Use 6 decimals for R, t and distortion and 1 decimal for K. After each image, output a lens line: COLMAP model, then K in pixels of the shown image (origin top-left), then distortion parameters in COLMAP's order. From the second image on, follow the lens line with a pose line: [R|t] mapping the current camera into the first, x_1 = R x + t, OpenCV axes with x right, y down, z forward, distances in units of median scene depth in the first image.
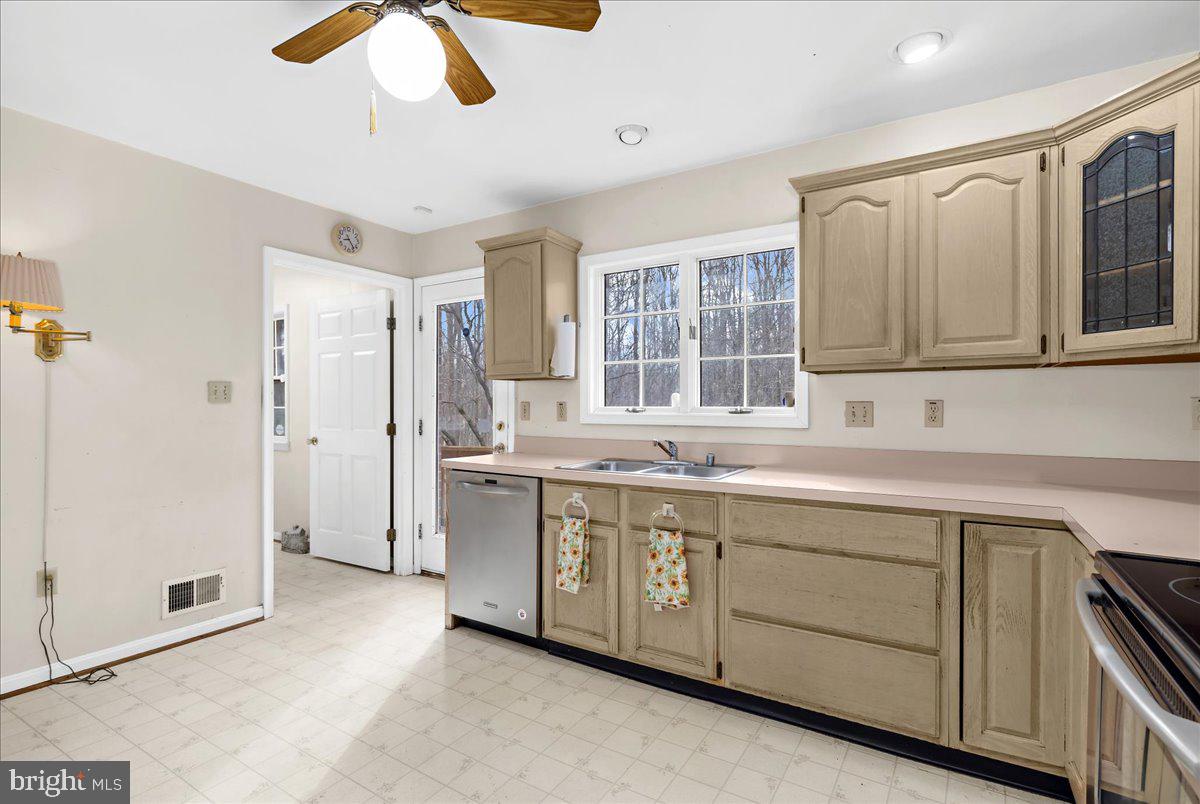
lens RADIAL K [[572.8, 0, 601.8], [0, 572.8, 402.1], [0, 0, 1]] dist [-0.001896, -0.001275]
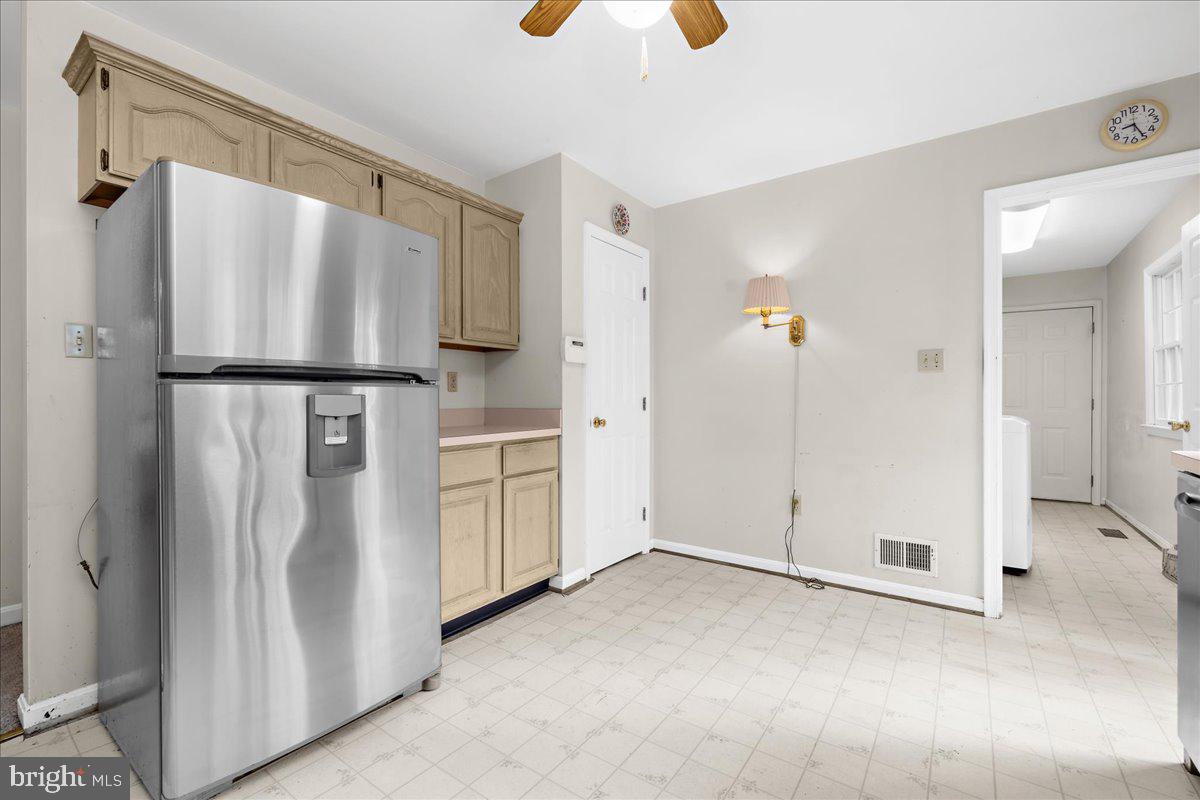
lens RADIAL K [[521.6, 0, 600.8], [0, 521.6, 397.6], [0, 0, 1]] dist [0.010750, 0.000082]
pose [[-0.050204, -0.005198, -0.998725, 0.279282], [0.005745, 0.999968, -0.005493, 0.051697], [0.998722, -0.006013, -0.050172, 0.515400]]
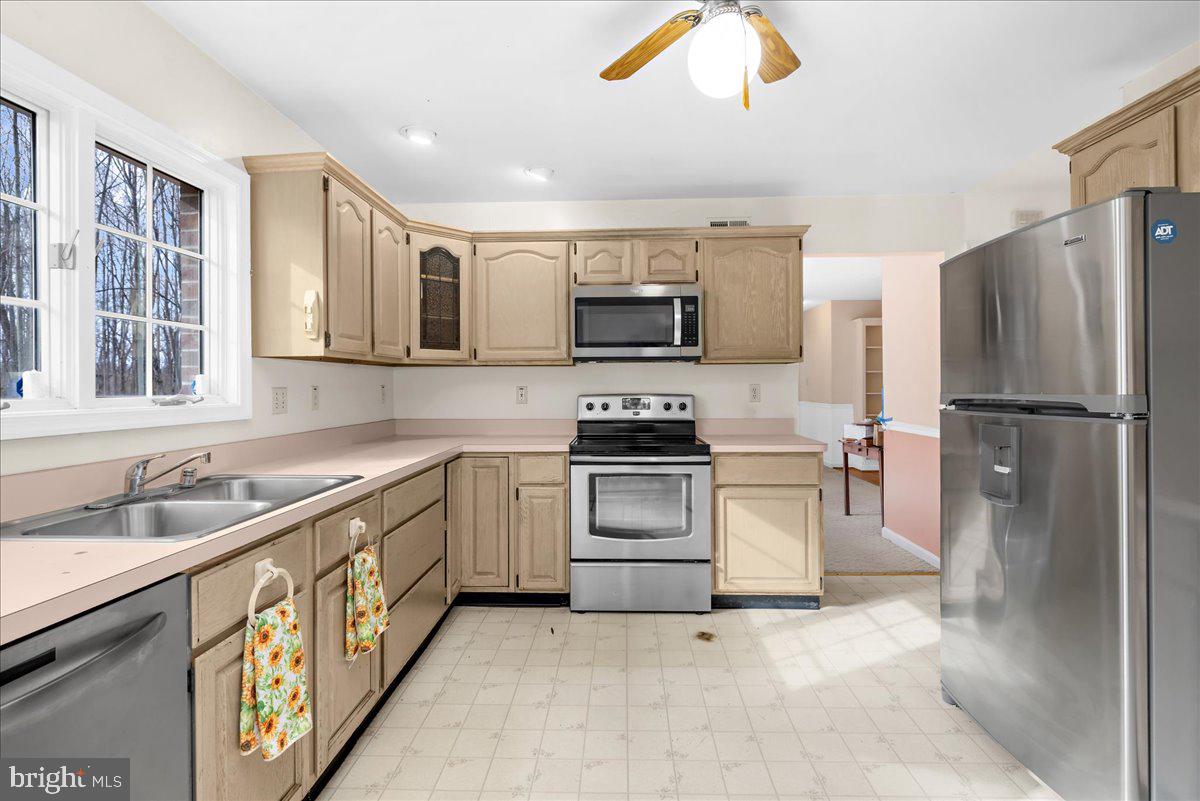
lens RADIAL K [[572.8, 0, 587.2], [0, 572.8, 390.1], [0, 0, 1]] dist [-0.001896, -0.001275]
pose [[-0.490306, 0.000918, 0.871550, -0.579563], [0.004705, 0.999988, 0.001593, 0.003260], [-0.871538, 0.004882, -0.490304, 0.900580]]
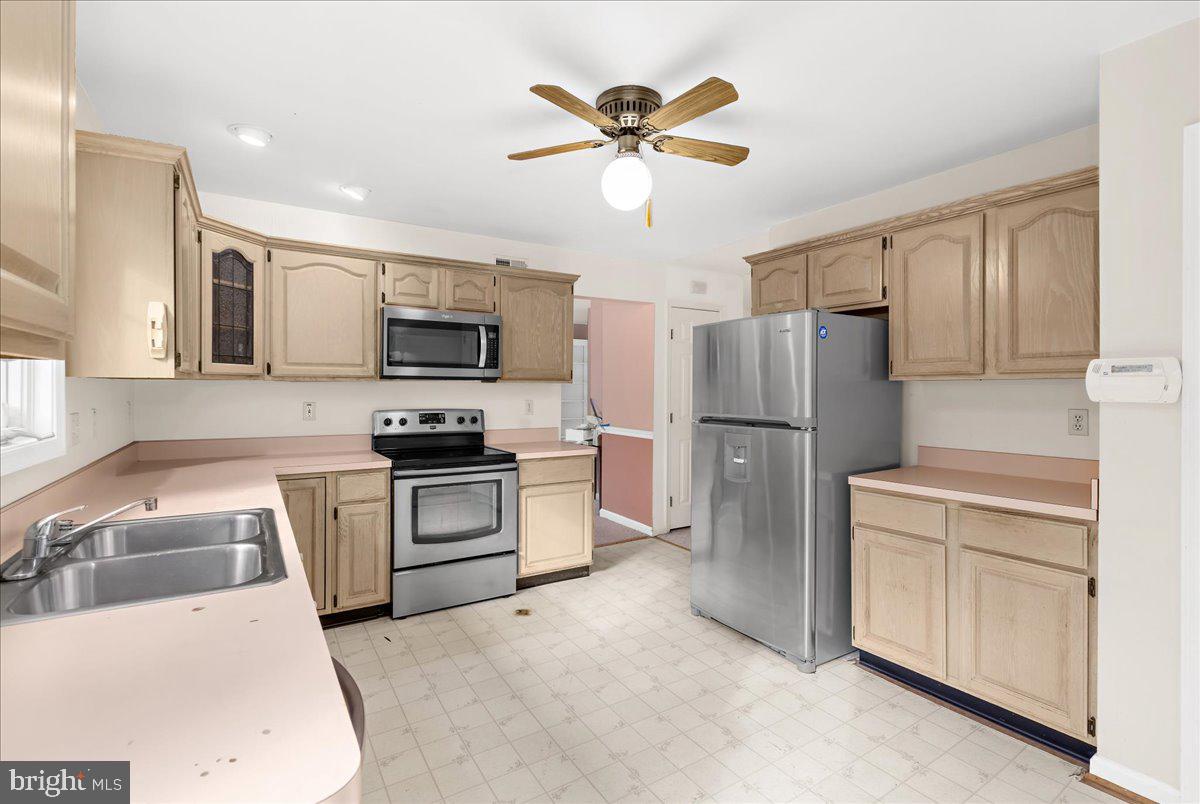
lens RADIAL K [[572.8, 0, 592.5], [0, 572.8, 397.2], [0, 0, 1]] dist [-0.001896, -0.001275]
pose [[-0.898797, -0.009276, 0.438267, -0.470955], [-0.004060, 0.999909, 0.012836, -0.032411], [-0.438346, 0.009757, -0.898753, 1.233073]]
